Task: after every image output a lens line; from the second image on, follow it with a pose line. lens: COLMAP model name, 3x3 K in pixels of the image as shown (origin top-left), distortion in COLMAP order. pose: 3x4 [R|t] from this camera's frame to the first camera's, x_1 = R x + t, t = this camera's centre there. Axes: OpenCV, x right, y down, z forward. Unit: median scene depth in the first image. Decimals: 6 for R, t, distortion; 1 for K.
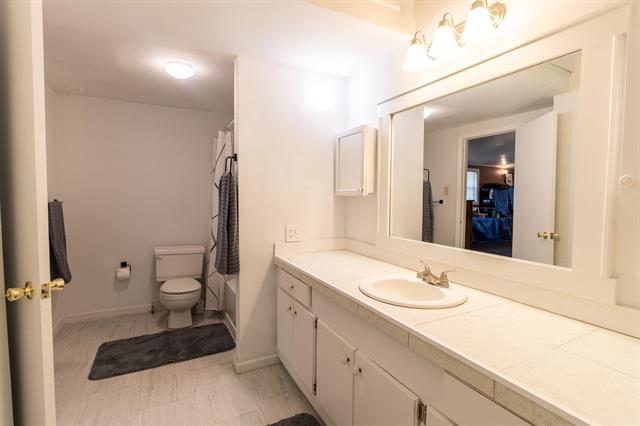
lens RADIAL K [[302.3, 0, 321.3], [0, 302.3, 211.1], [0, 0, 1]] dist [-0.001909, 0.000002]
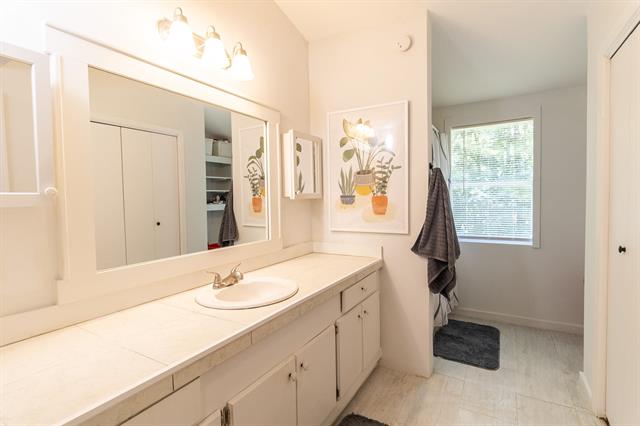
lens RADIAL K [[302.3, 0, 321.3], [0, 302.3, 211.1], [0, 0, 1]] dist [-0.001909, 0.000002]
pose [[-0.525075, -0.041185, 0.850059, -0.714956], [0.048744, 0.995733, 0.078352, -0.086110], [-0.849659, 0.082576, -0.520828, 1.306211]]
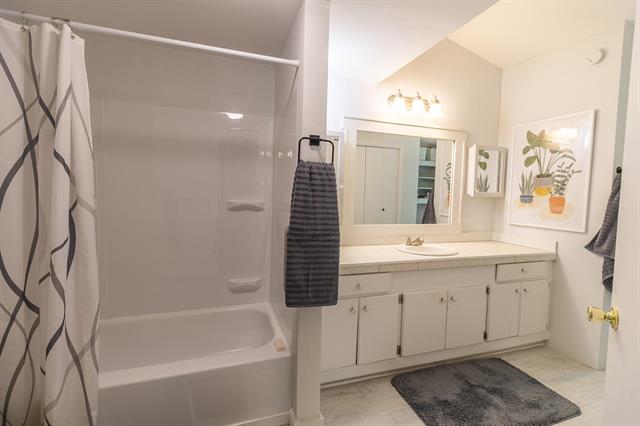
lens RADIAL K [[293.3, 0, 323.0], [0, 293.3, 208.8], [0, 0, 1]] dist [-0.001452, -0.000116]
pose [[0.157905, -0.061025, 0.985567, -1.444131], [0.021592, 0.998063, 0.058339, -0.087063], [-0.987218, 0.012068, 0.158916, 1.311220]]
